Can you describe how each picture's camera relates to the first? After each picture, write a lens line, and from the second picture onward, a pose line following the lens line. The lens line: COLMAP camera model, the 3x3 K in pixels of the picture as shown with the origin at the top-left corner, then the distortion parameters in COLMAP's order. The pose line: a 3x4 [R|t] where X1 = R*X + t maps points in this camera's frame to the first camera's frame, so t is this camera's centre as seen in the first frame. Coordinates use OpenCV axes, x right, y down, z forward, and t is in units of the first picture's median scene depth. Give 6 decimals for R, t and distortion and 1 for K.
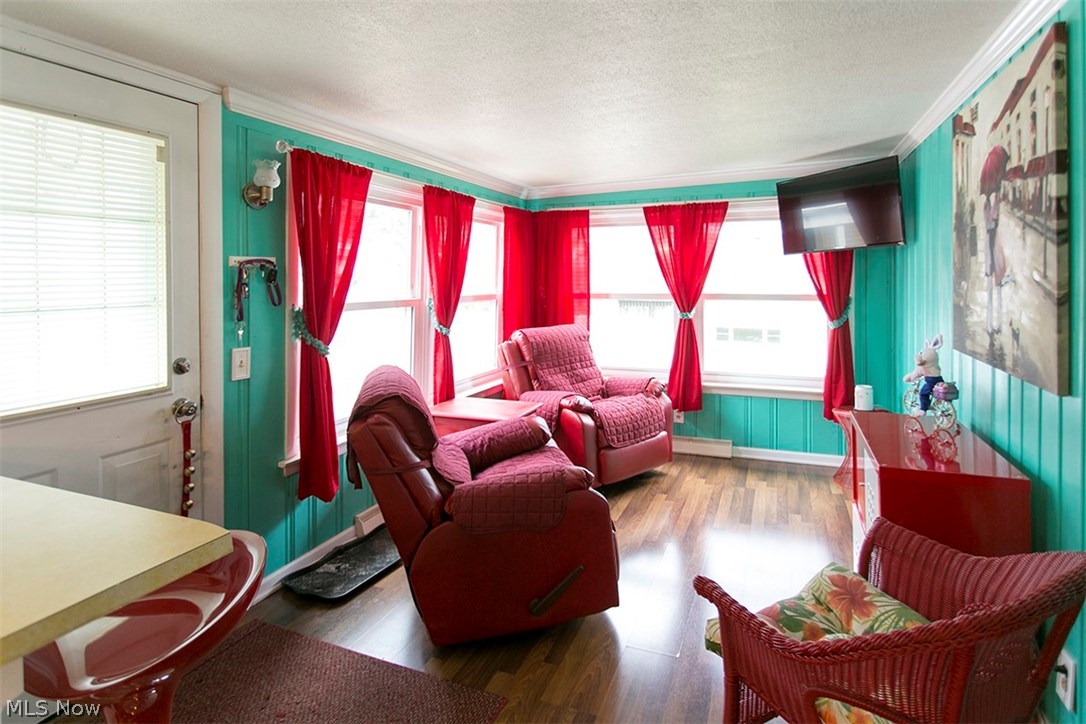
lens RADIAL K [[586.0, 0, 547.0], [0, 586.0, 280.2], [0, 0, 1]] dist [-0.001135, 0.000066]
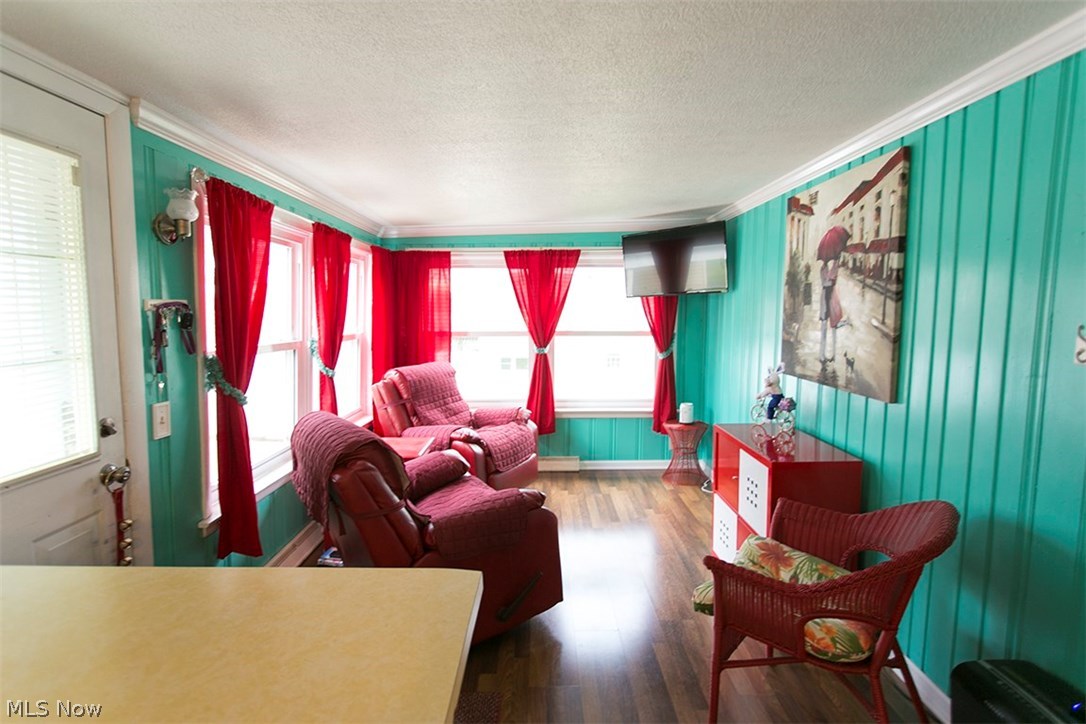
lens RADIAL K [[560.4, 0, 543.0], [0, 560.4, 362.0], [0, 0, 1]] dist [-0.002601, -0.000136]
pose [[0.930420, -0.031279, 0.365158, -0.252812], [-0.000001, 0.996351, 0.085347, -0.015872], [-0.366496, -0.079408, 0.927025, 0.005201]]
